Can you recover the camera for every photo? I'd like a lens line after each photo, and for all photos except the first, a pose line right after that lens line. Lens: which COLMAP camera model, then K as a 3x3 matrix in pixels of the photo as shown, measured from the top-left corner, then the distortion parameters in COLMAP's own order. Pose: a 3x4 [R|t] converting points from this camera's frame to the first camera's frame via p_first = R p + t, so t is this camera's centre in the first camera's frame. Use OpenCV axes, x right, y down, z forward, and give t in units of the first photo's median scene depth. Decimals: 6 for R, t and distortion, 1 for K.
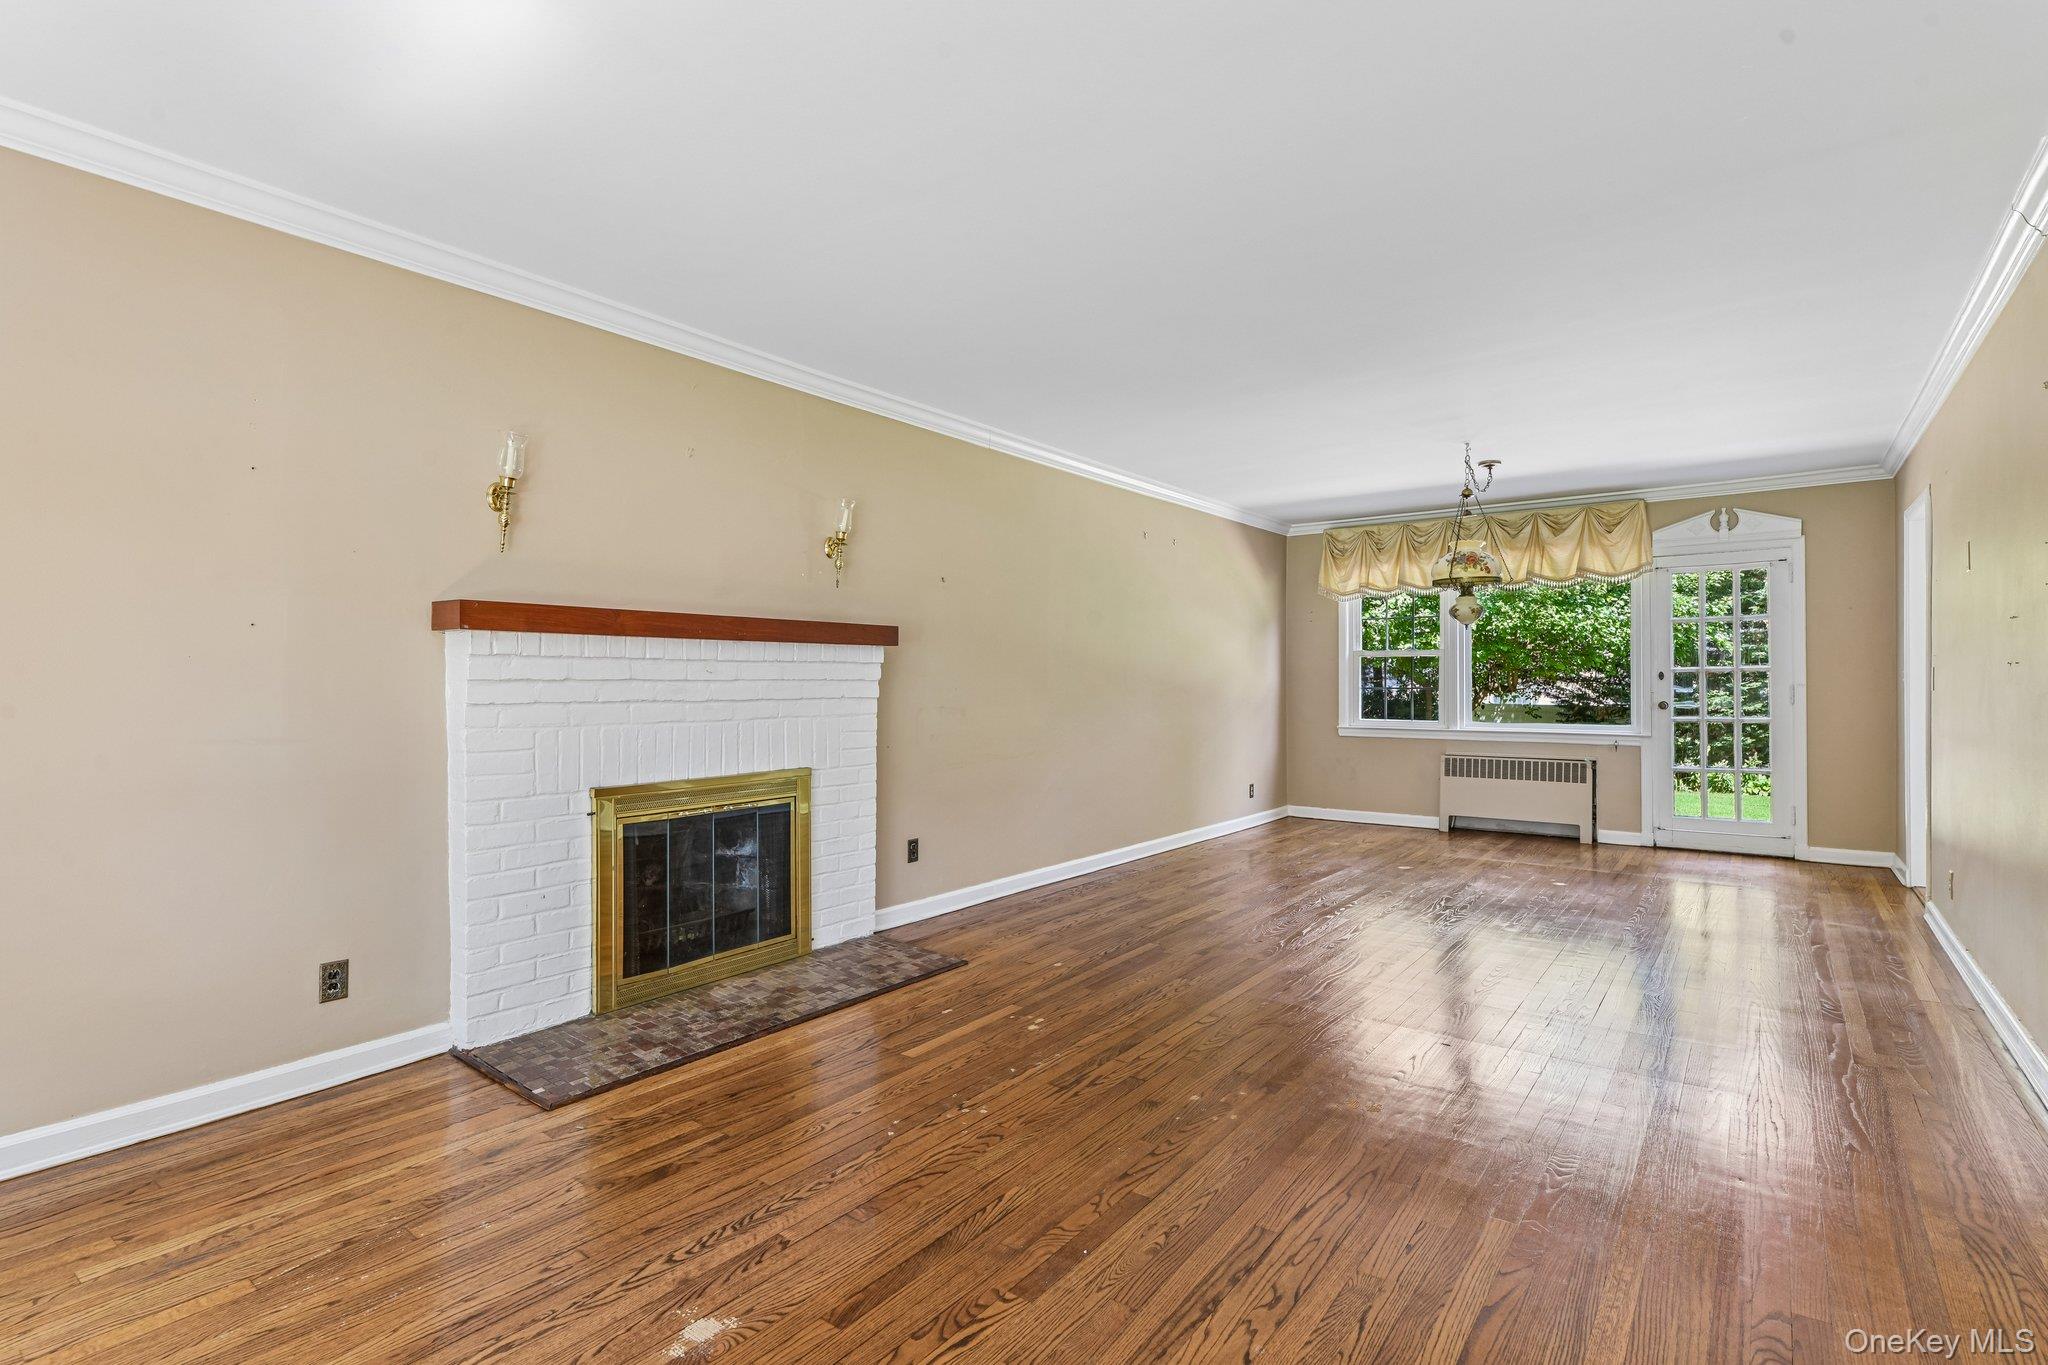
lens RADIAL K [[1007.2, 0, 1034.6], [0, 1007.2, 701.5], [0, 0, 1]] dist [0.017541, -0.000683]
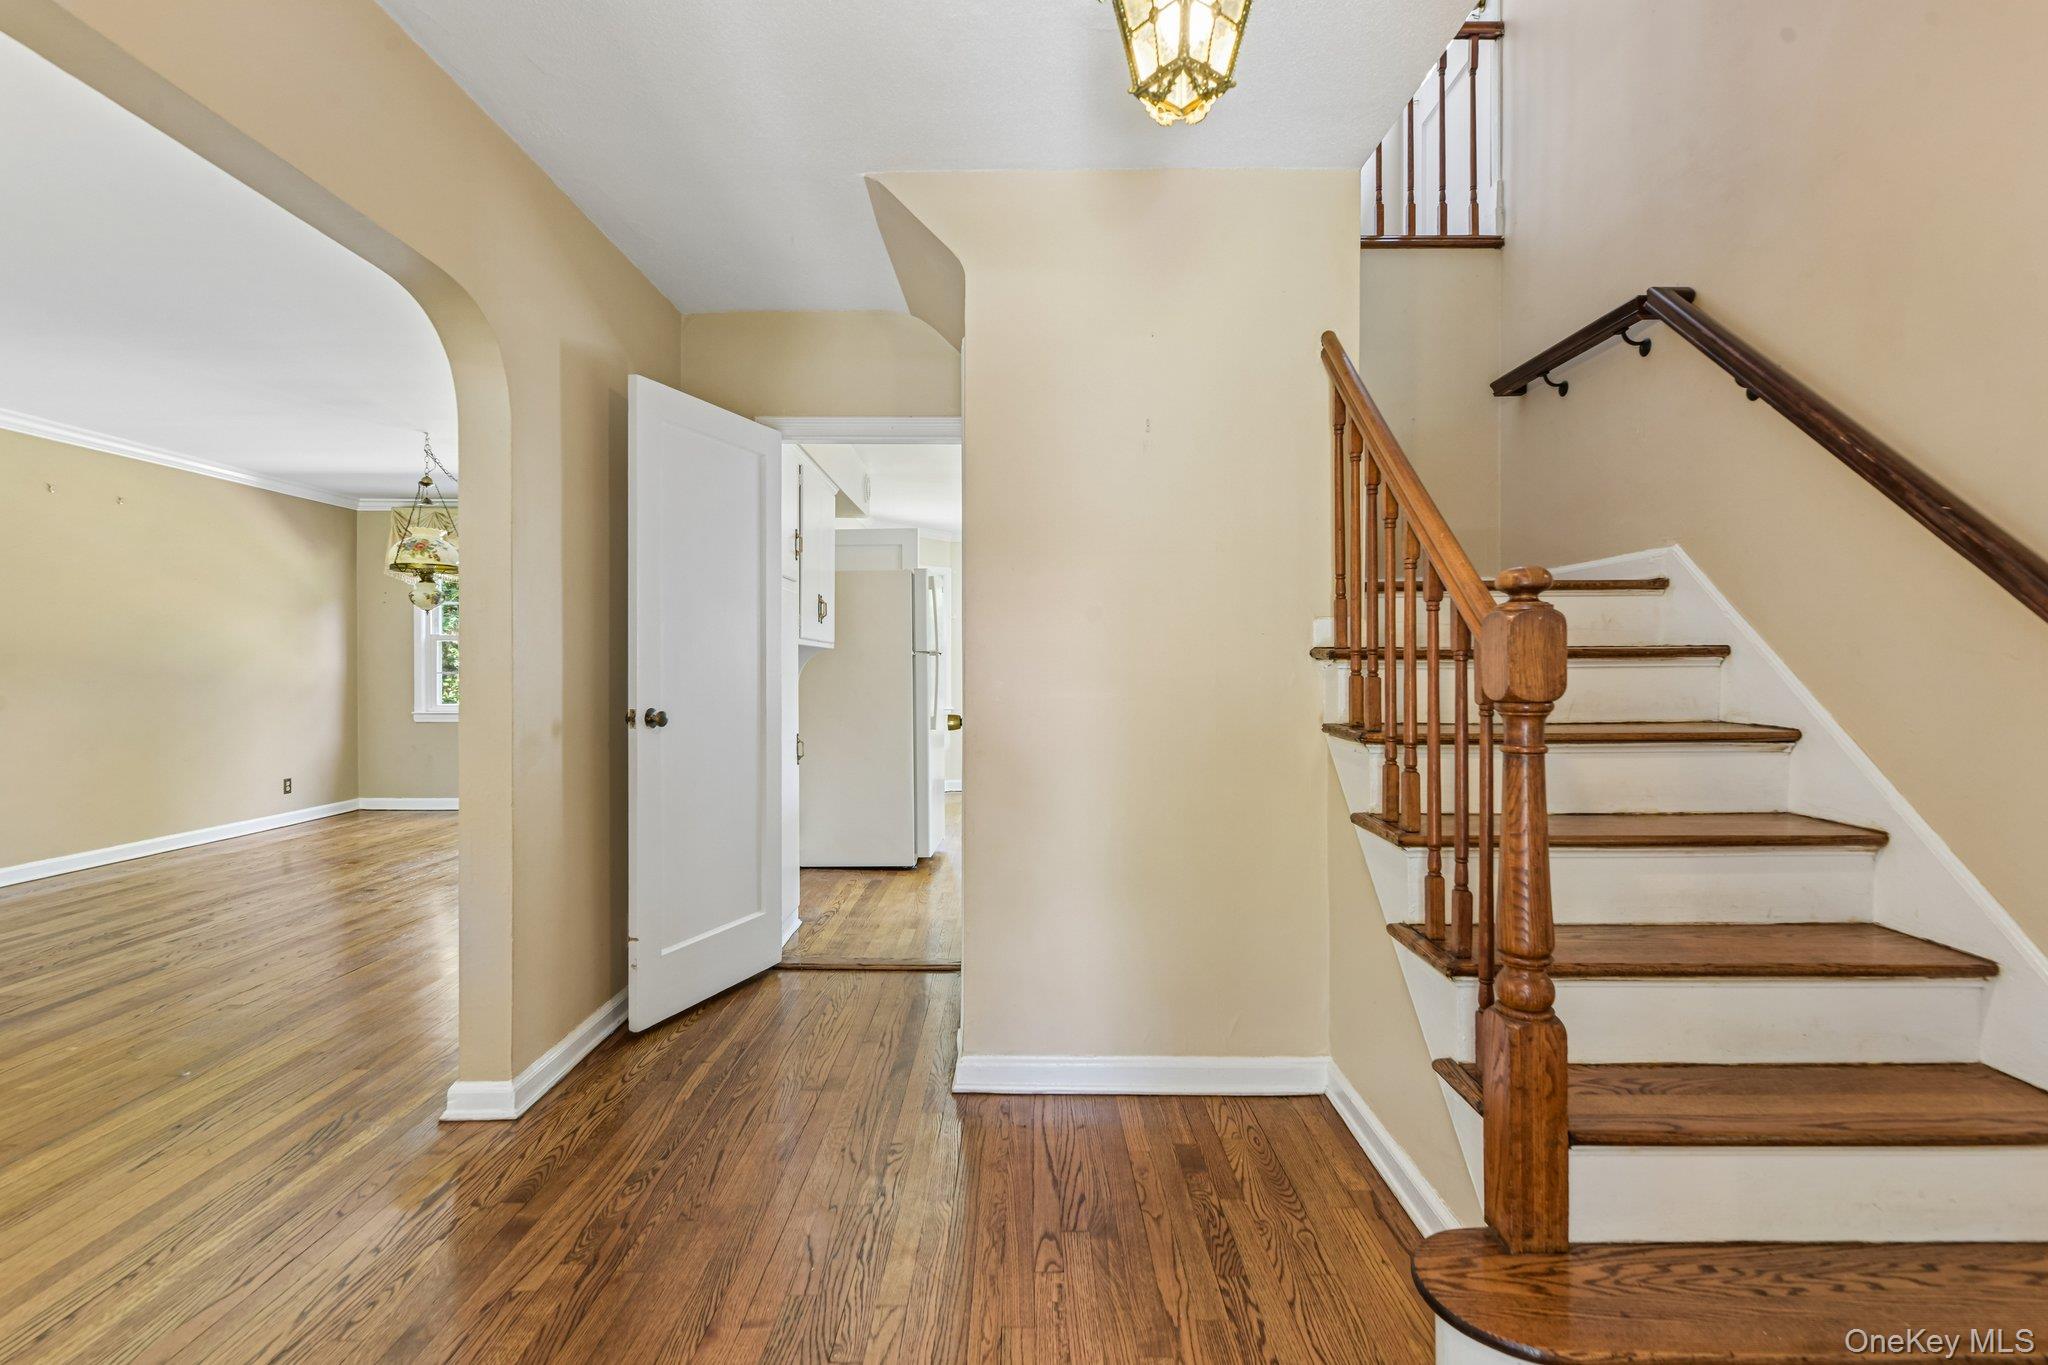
lens RADIAL K [[982.2, 0, 1079.6], [0, 982.2, 646.0], [0, 0, 1]] dist [-0.013735, 0.000280]
pose [[0.804971, 0.011175, 0.593208, 0.293282], [0.011696, 0.999329, -0.034697, 0.001788], [-0.593198, 0.034868, 0.804301, -0.144087]]
